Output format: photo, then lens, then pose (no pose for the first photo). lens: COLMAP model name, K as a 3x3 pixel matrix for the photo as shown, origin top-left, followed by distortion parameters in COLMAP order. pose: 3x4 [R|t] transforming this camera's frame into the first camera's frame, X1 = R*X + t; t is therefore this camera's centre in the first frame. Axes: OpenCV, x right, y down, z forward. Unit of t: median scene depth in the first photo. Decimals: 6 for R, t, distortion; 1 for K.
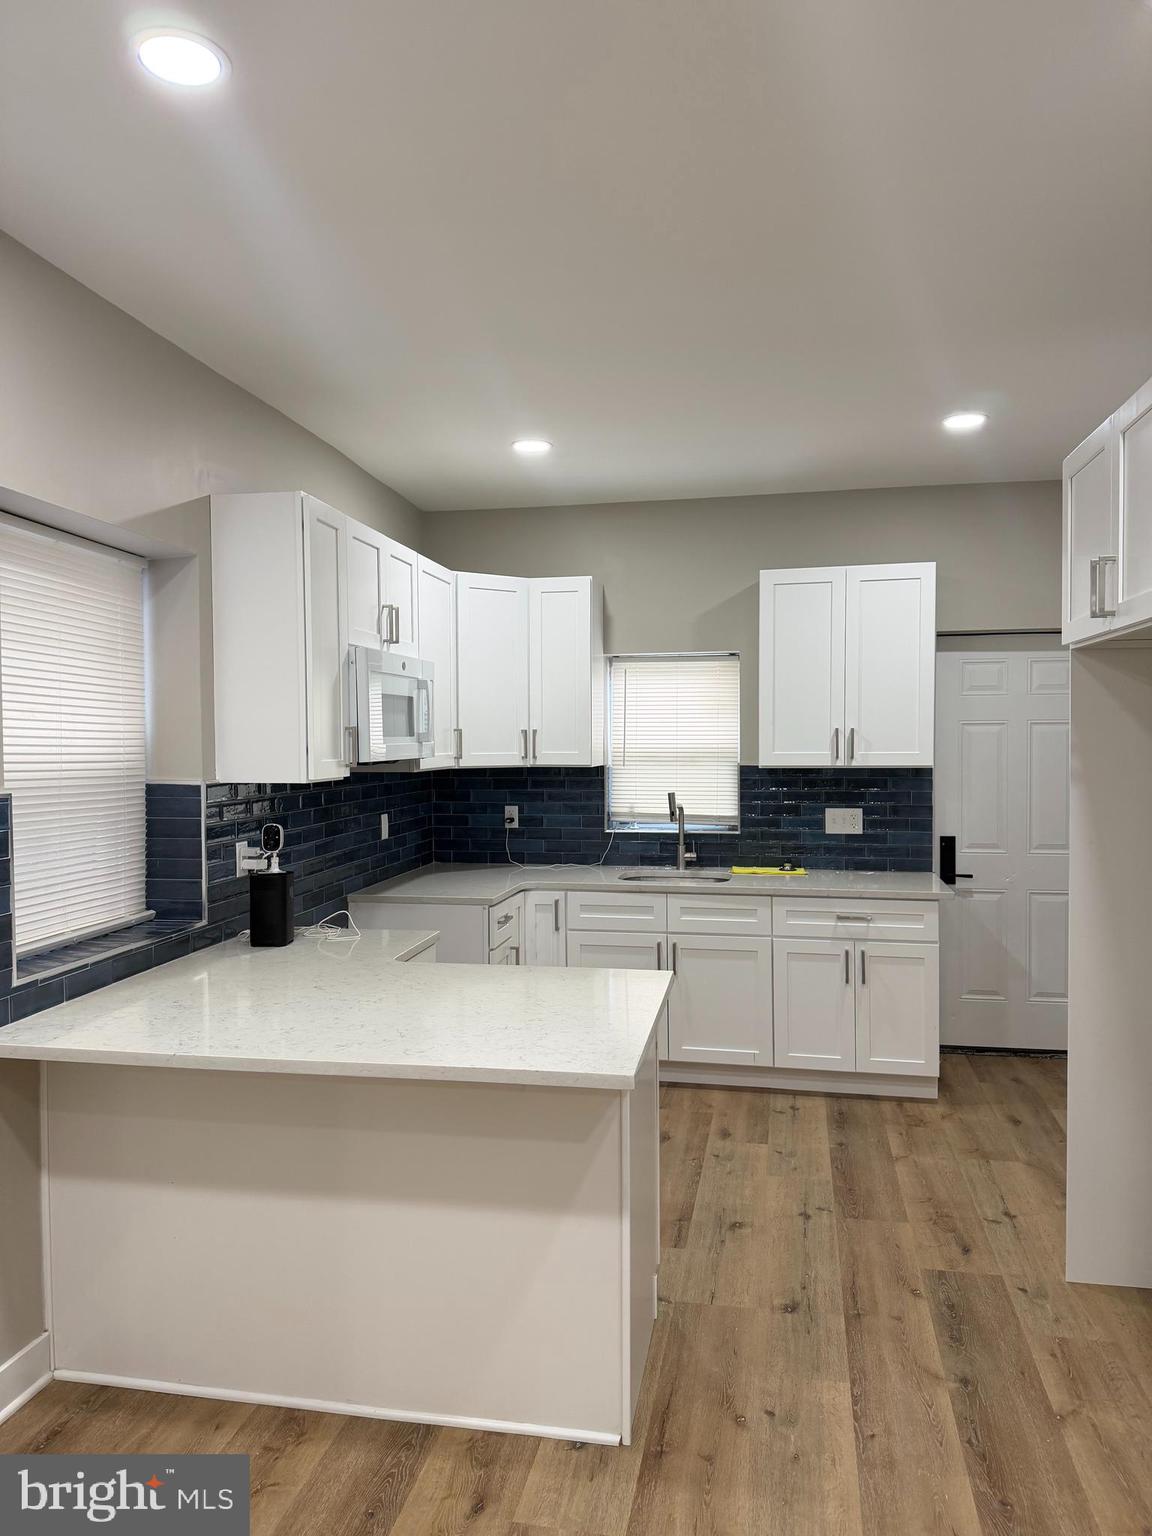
lens RADIAL K [[1081.4, 0, 572.5], [0, 1081.4, 758.3], [0, 0, 1]] dist [0.028589, -0.006385]
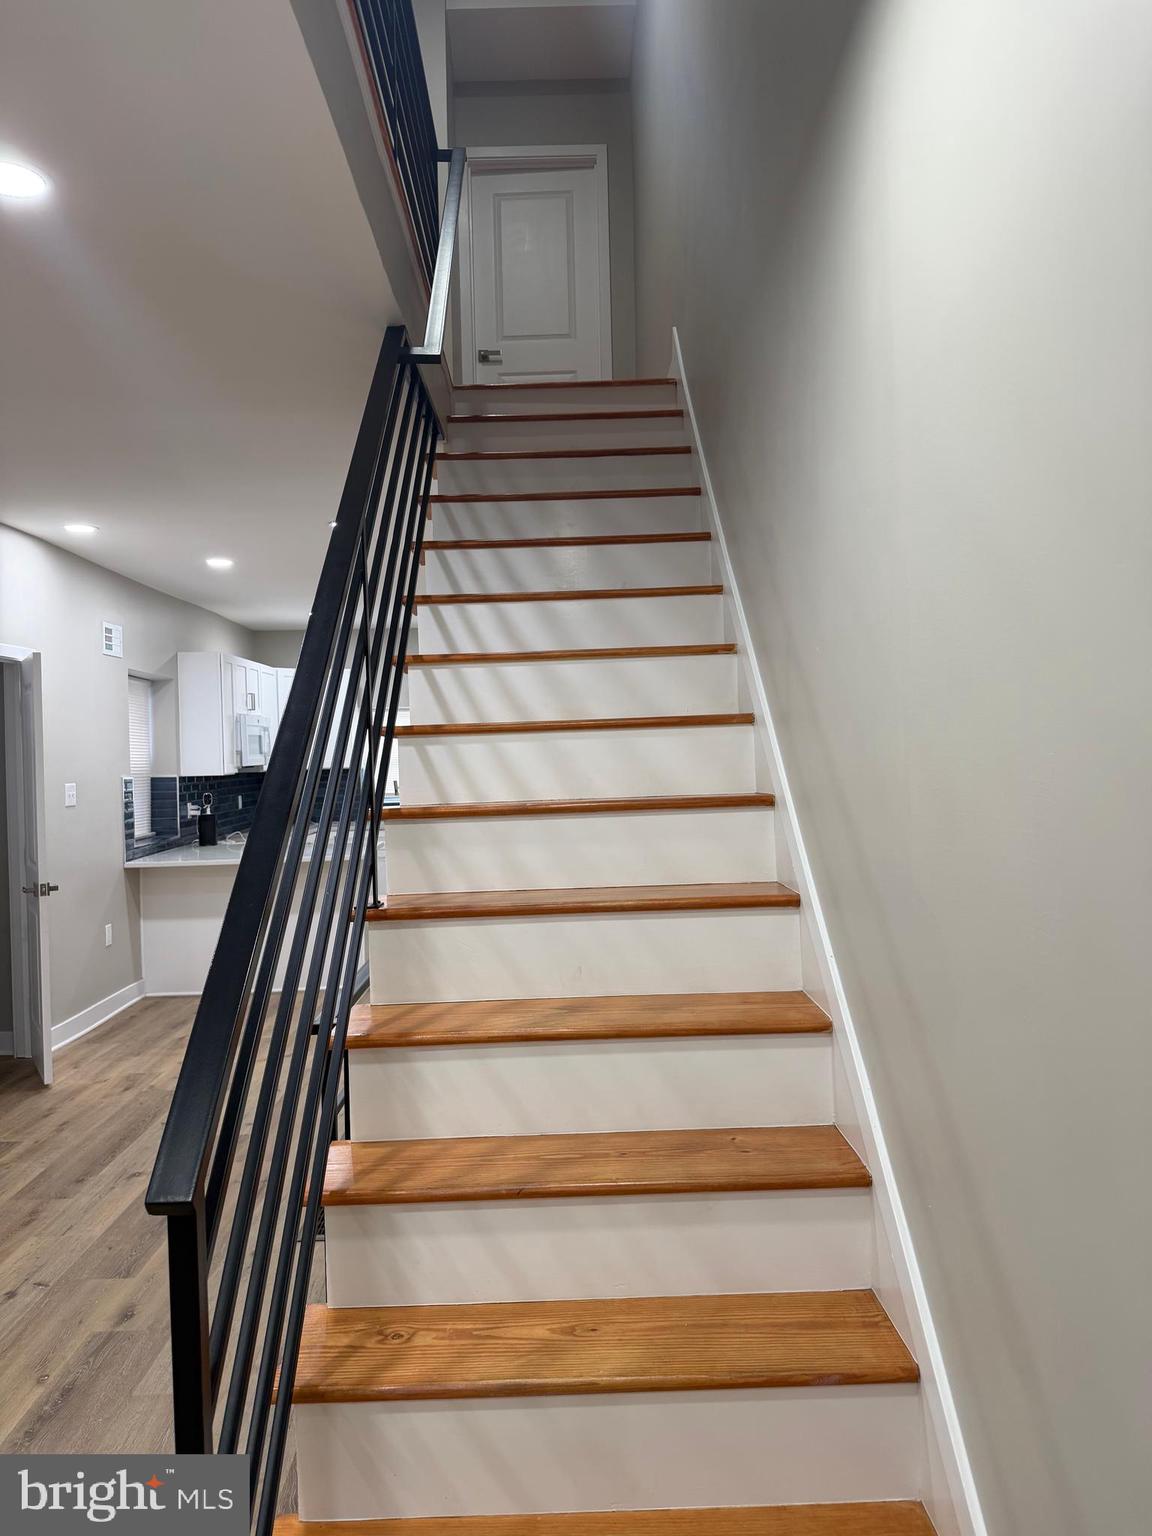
lens RADIAL K [[1081.4, 0, 579.4], [0, 1081.4, 759.9], [0, 0, 1]] dist [0.028589, -0.006385]
pose [[0.977893, -0.020886, 0.208062, 0.015421], [0.022537, 0.999730, -0.005570, 0.015892], [-0.207890, 0.010136, 0.978100, -1.159754]]
